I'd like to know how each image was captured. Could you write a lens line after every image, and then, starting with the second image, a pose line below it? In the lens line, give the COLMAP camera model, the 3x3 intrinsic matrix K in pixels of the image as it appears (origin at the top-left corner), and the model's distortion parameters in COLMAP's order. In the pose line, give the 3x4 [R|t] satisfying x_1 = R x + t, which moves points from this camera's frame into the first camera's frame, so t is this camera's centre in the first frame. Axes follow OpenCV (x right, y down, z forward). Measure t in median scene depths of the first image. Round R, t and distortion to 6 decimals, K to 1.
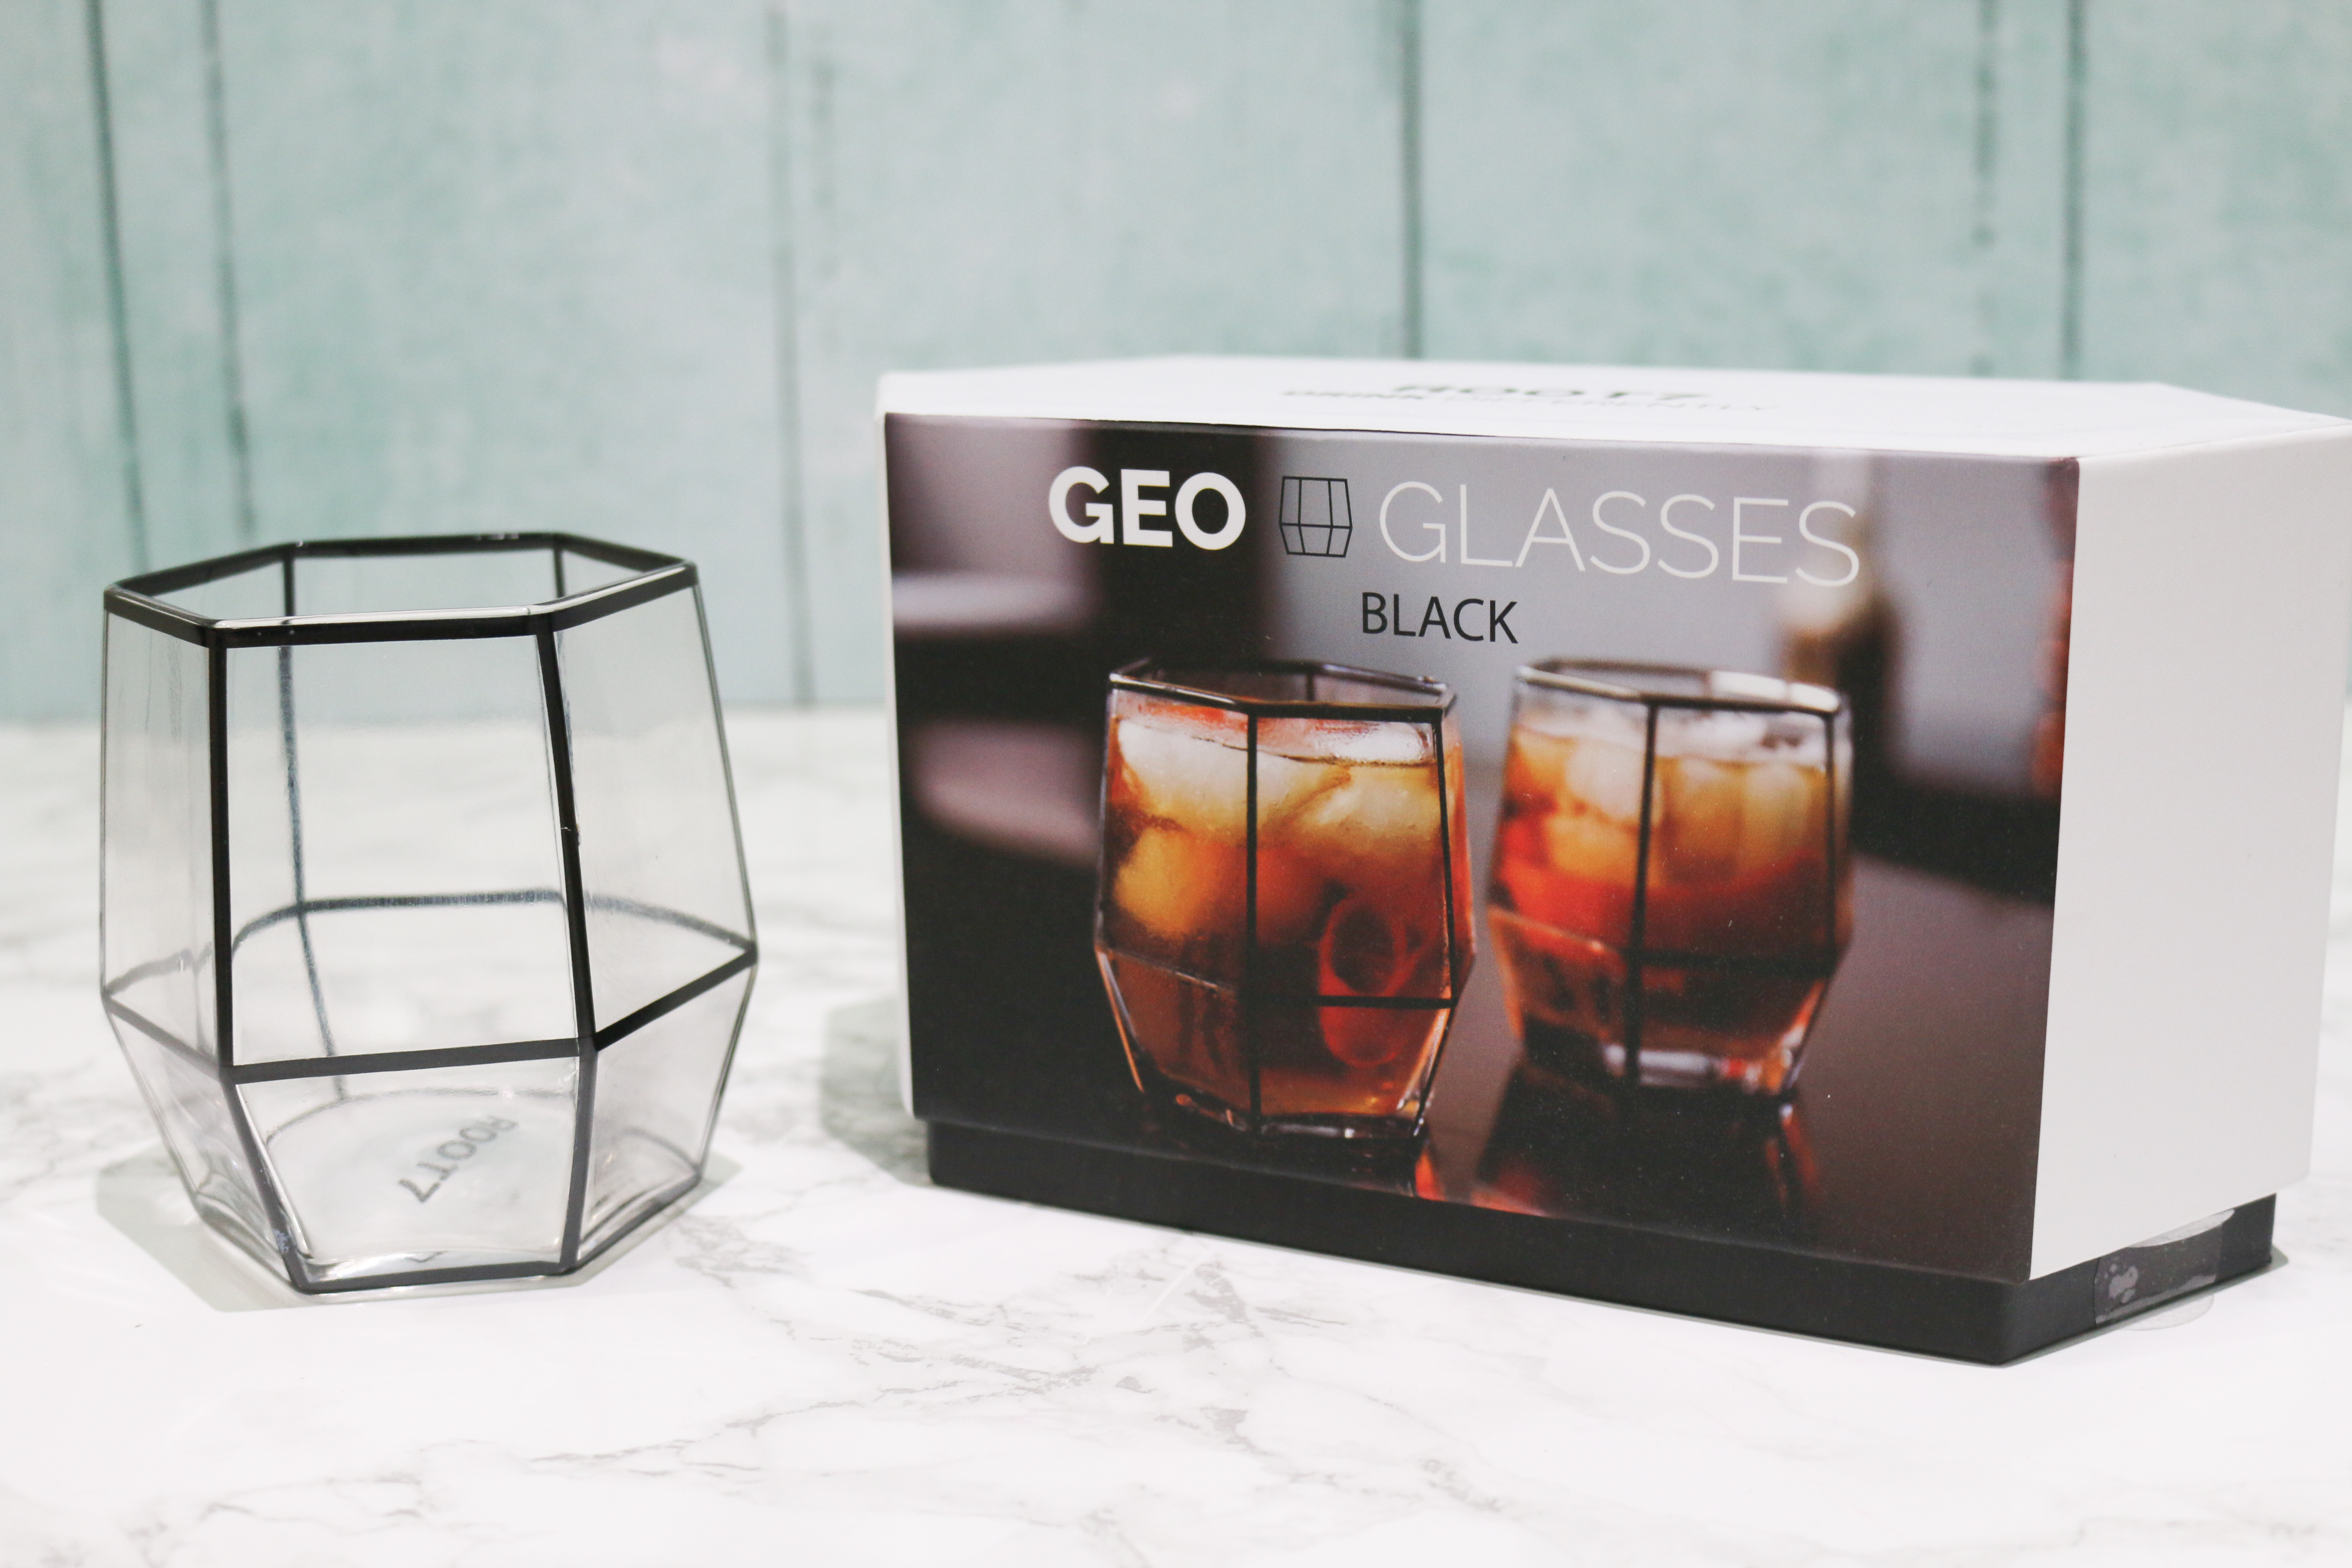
lens RADIAL K [[2999.6, 0, 1176.0], [0, 2999.6, 784.0], [0, 0, 1]] dist [-0.117889, 0.172840]
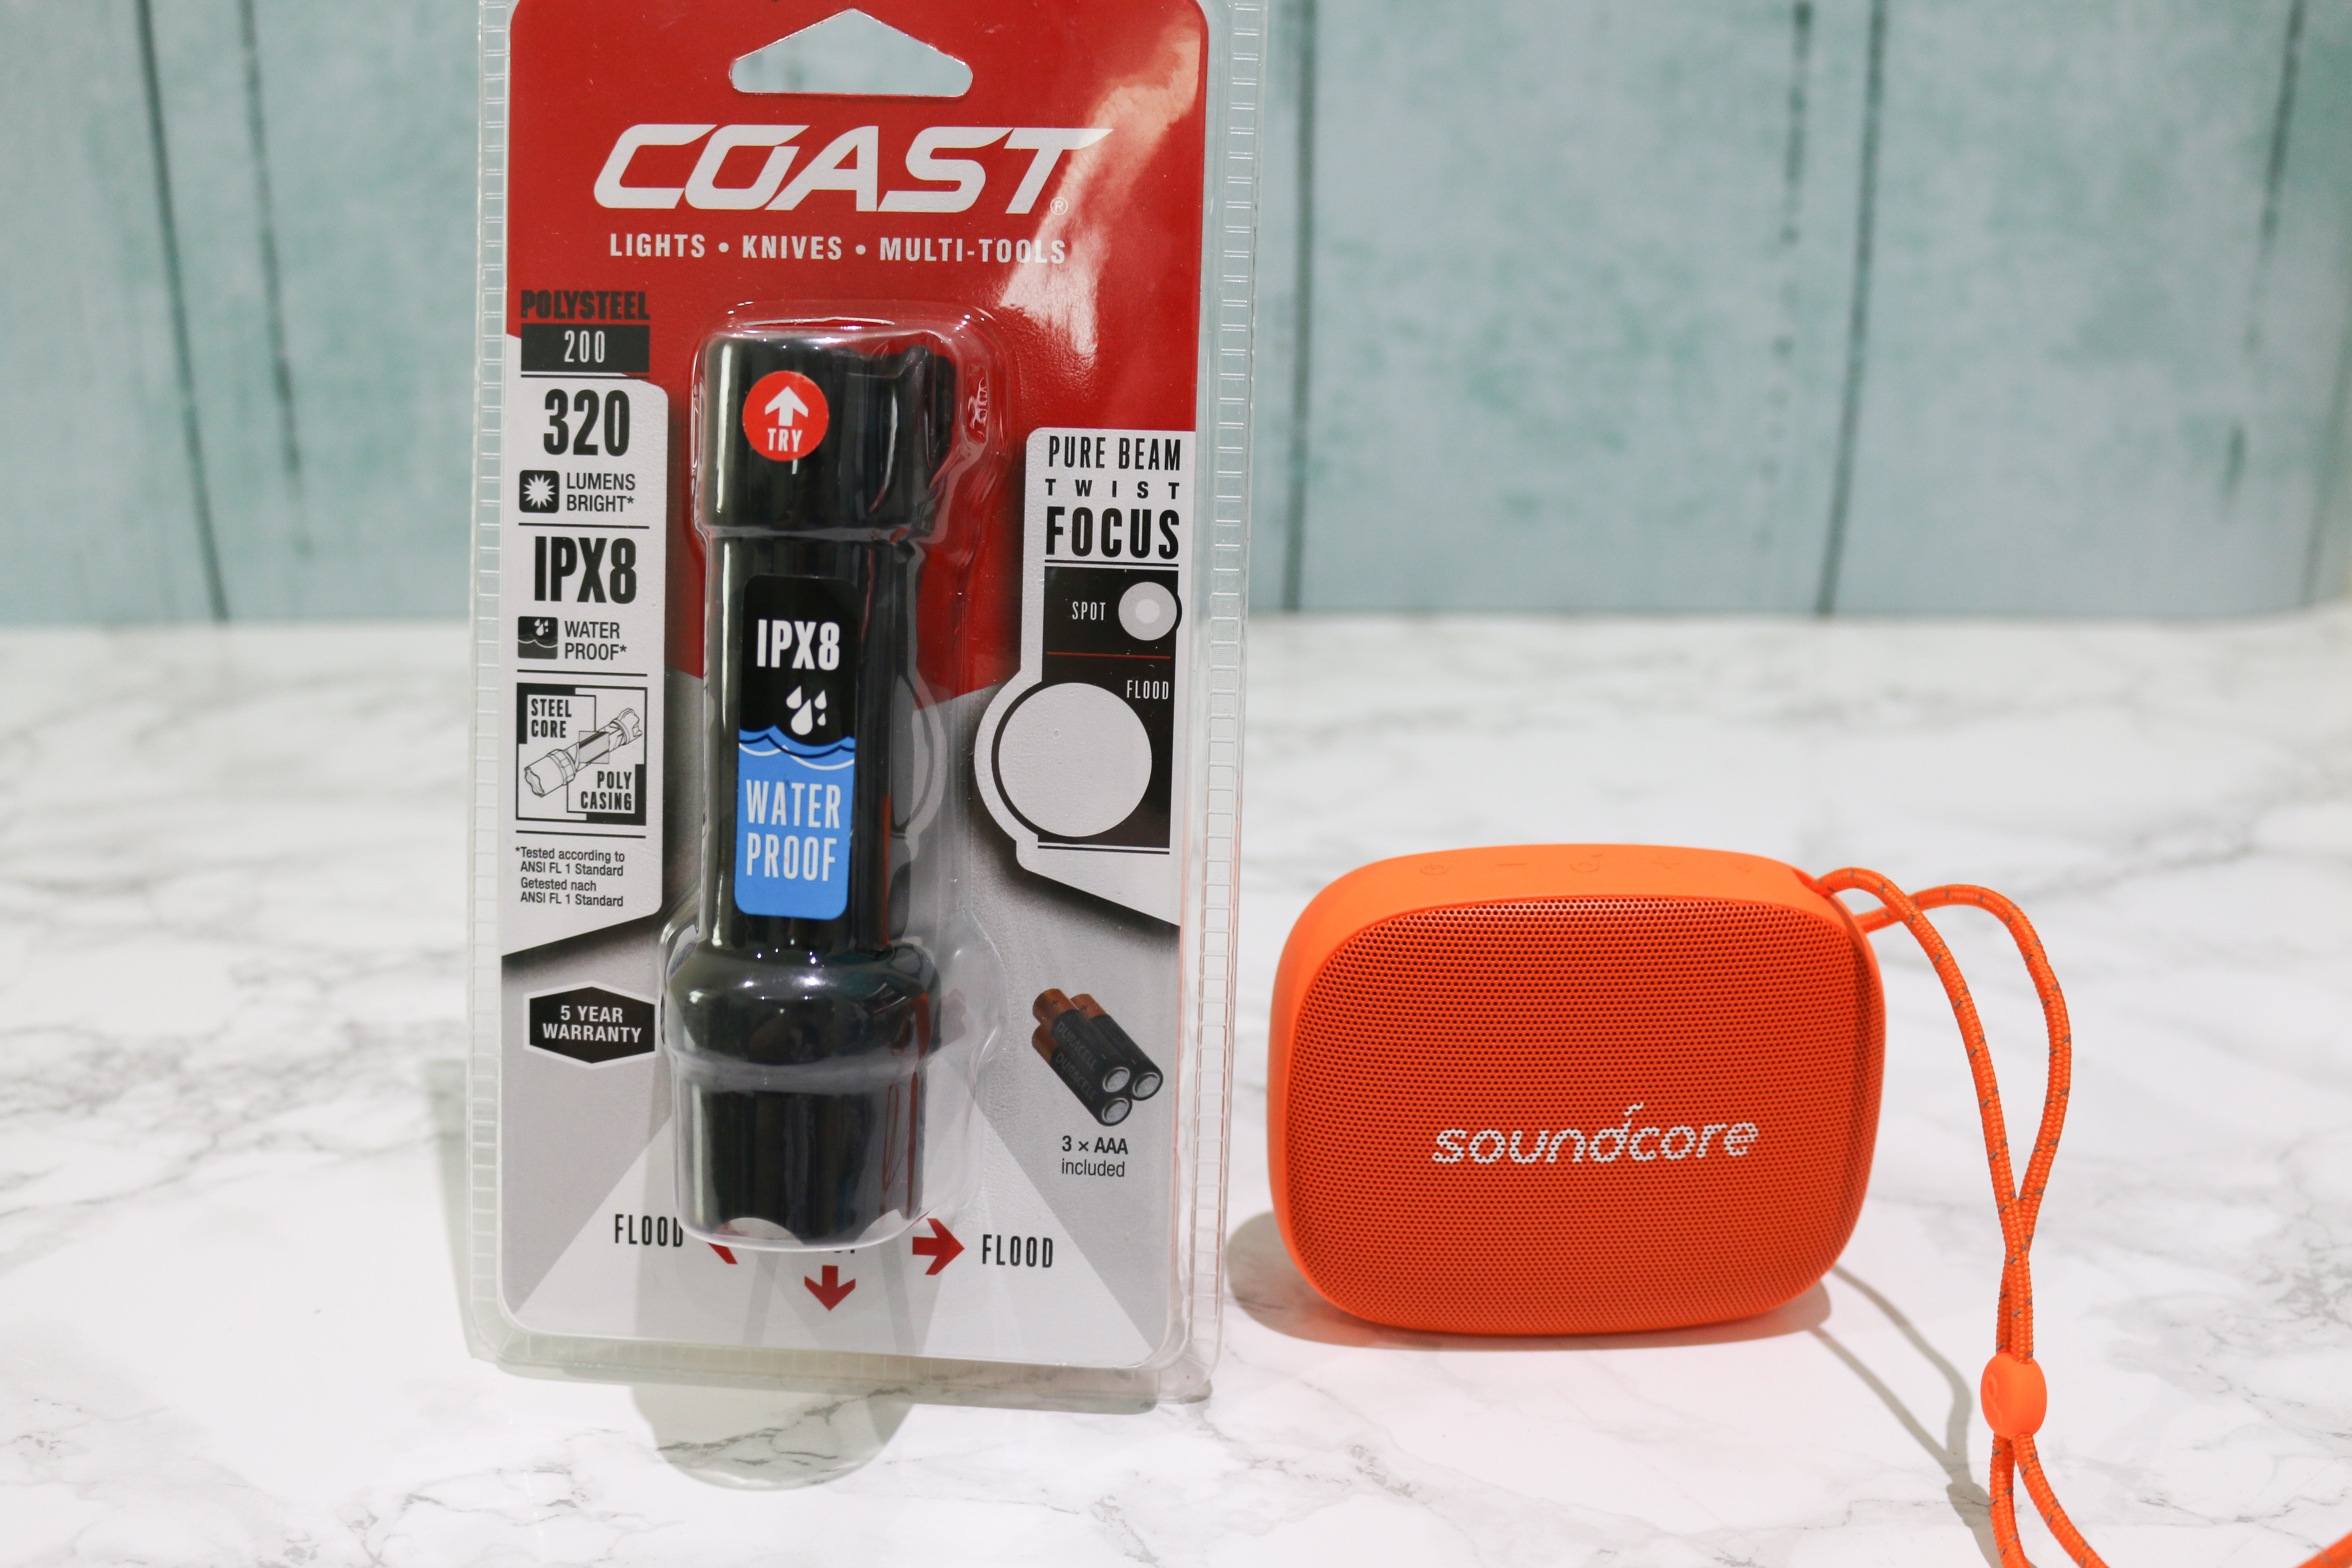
lens RADIAL K [[2651.2, 0, 1194.6], [0, 2651.2, 835.2], [0, 0, 1]] dist [-0.143004, 0.162347]
pose [[0.997997, 0.001925, 0.063227, -0.041302], [-0.011143, 0.989254, 0.145779, -0.144423], [-0.062267, -0.146192, 0.987295, -0.063036]]
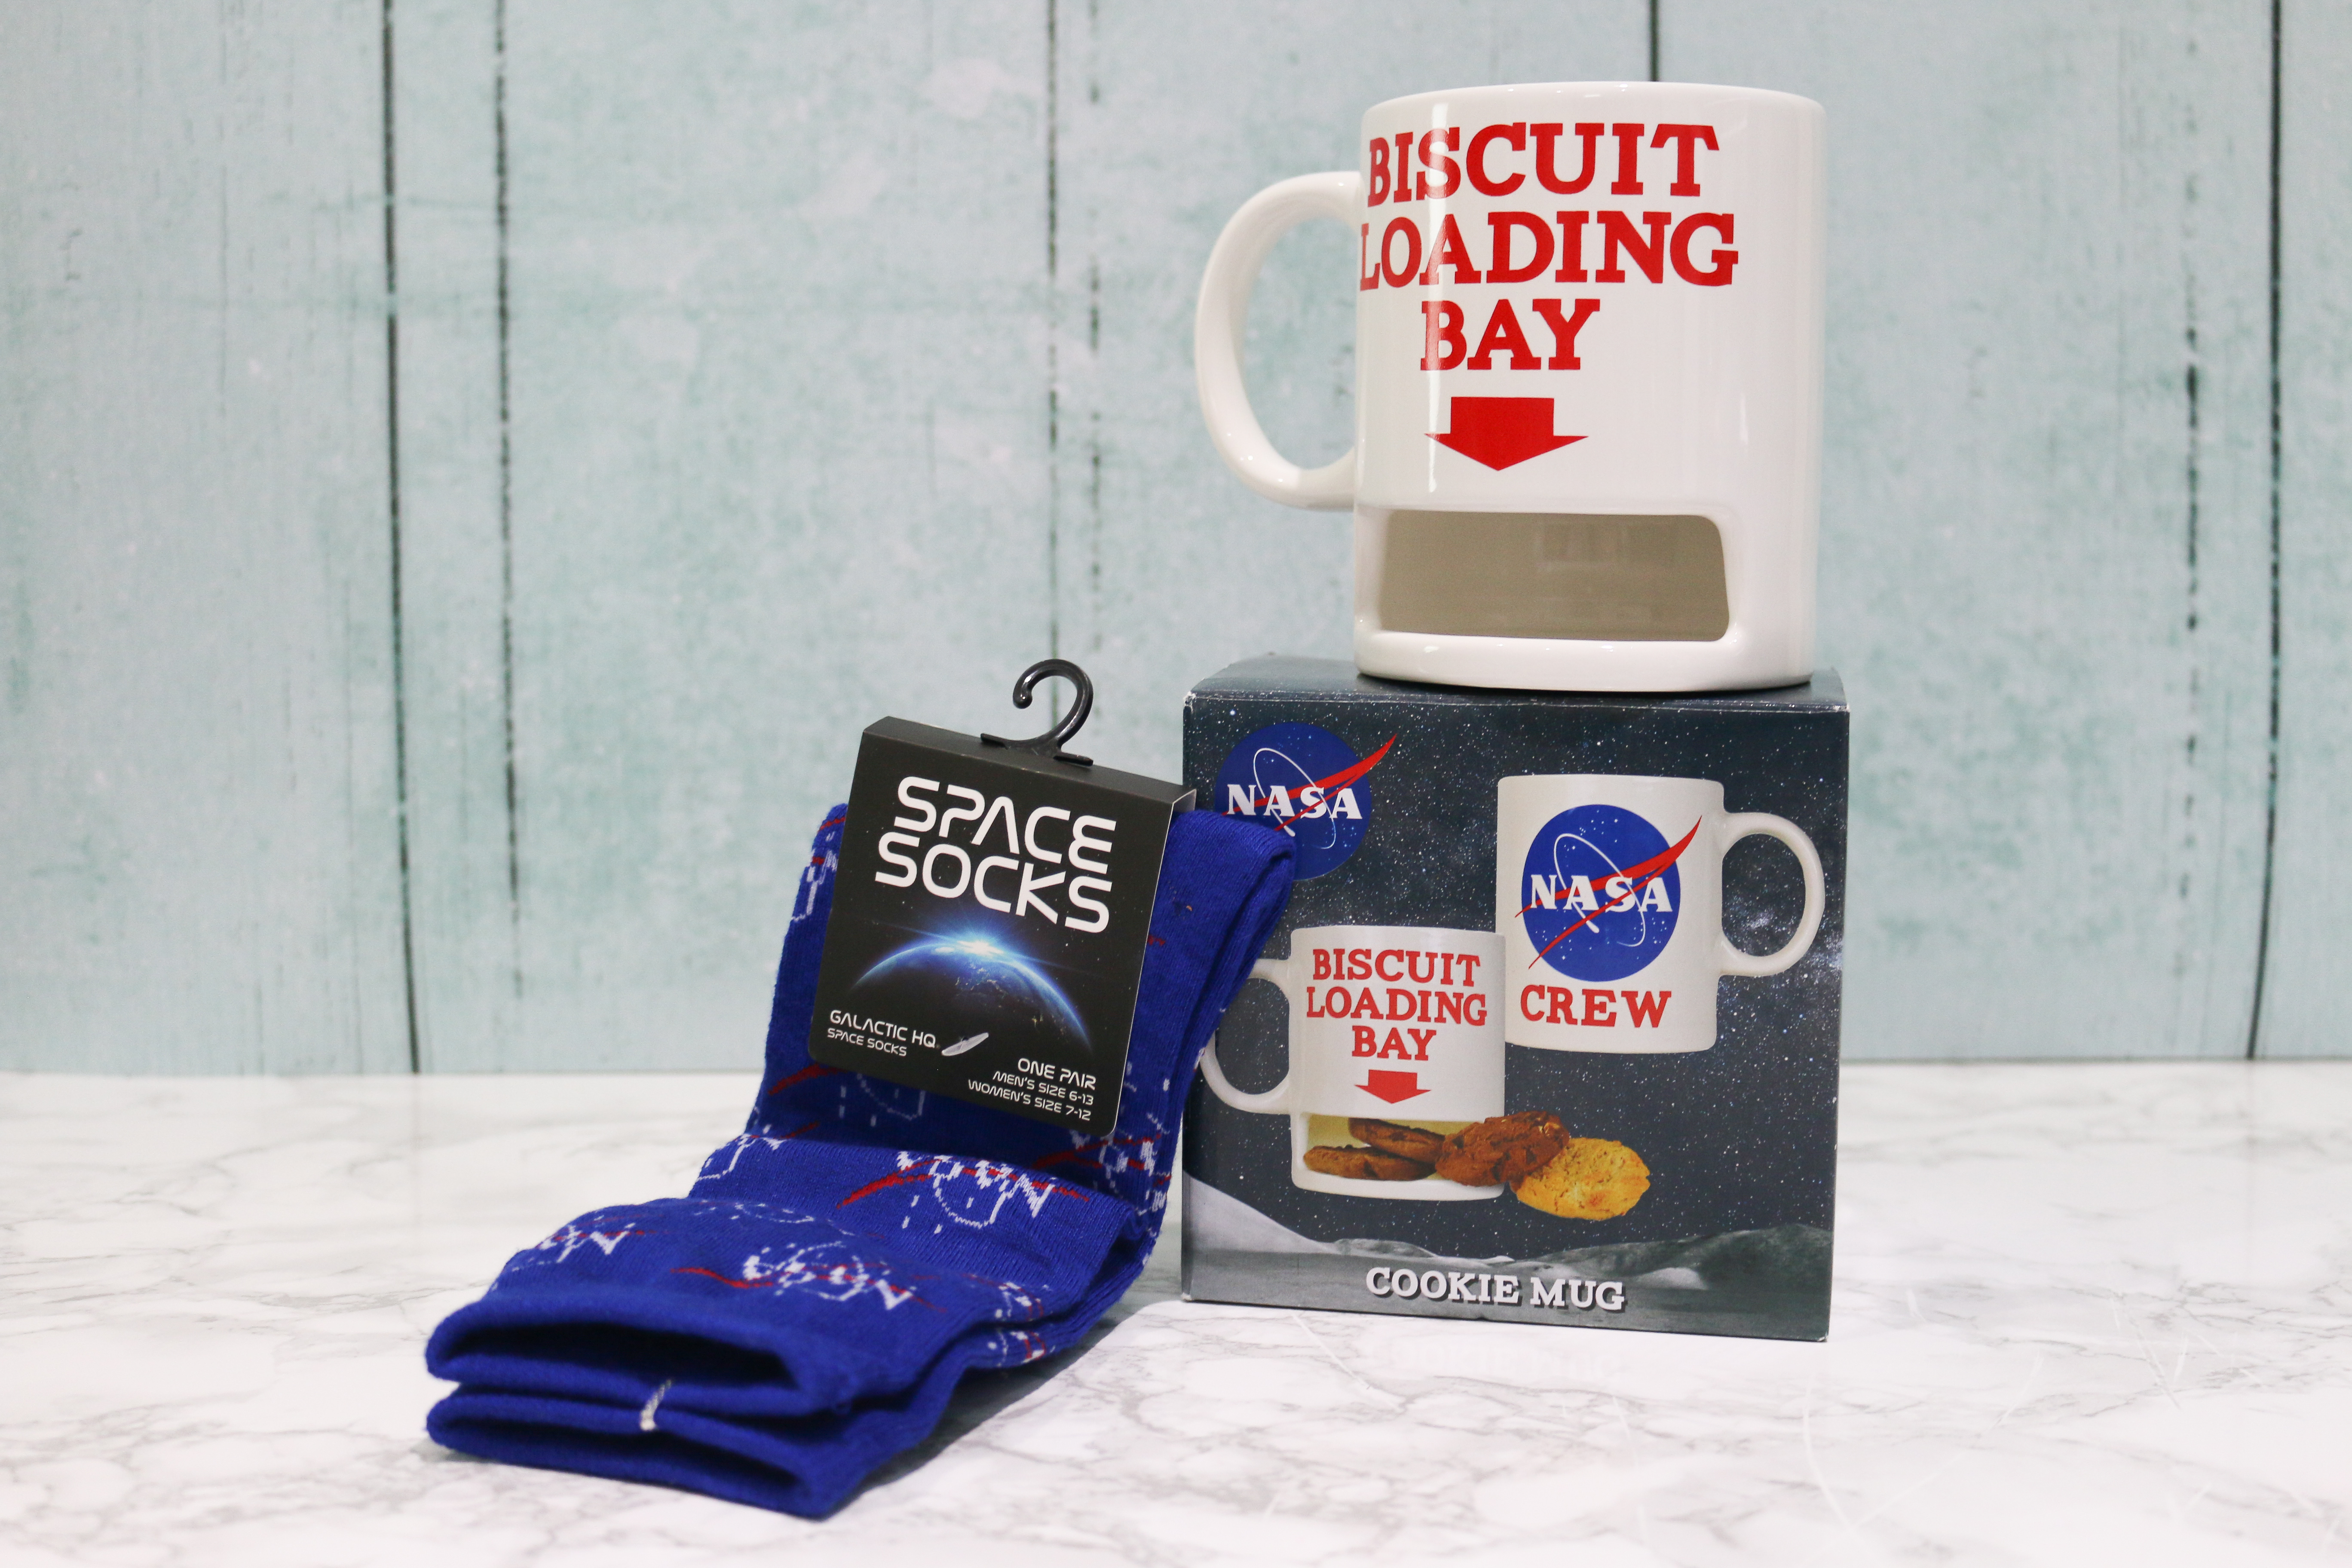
lens RADIAL K [[3015.2, 0, 1145.5], [0, 3015.2, 708.1], [0, 0, 1]] dist [-0.168451, 0.374775]
pose [[0.999525, 0.010434, 0.029007, -0.193364], [-0.006526, 0.991268, -0.131701, -0.017762], [-0.030128, 0.131449, 0.990865, -0.049350]]
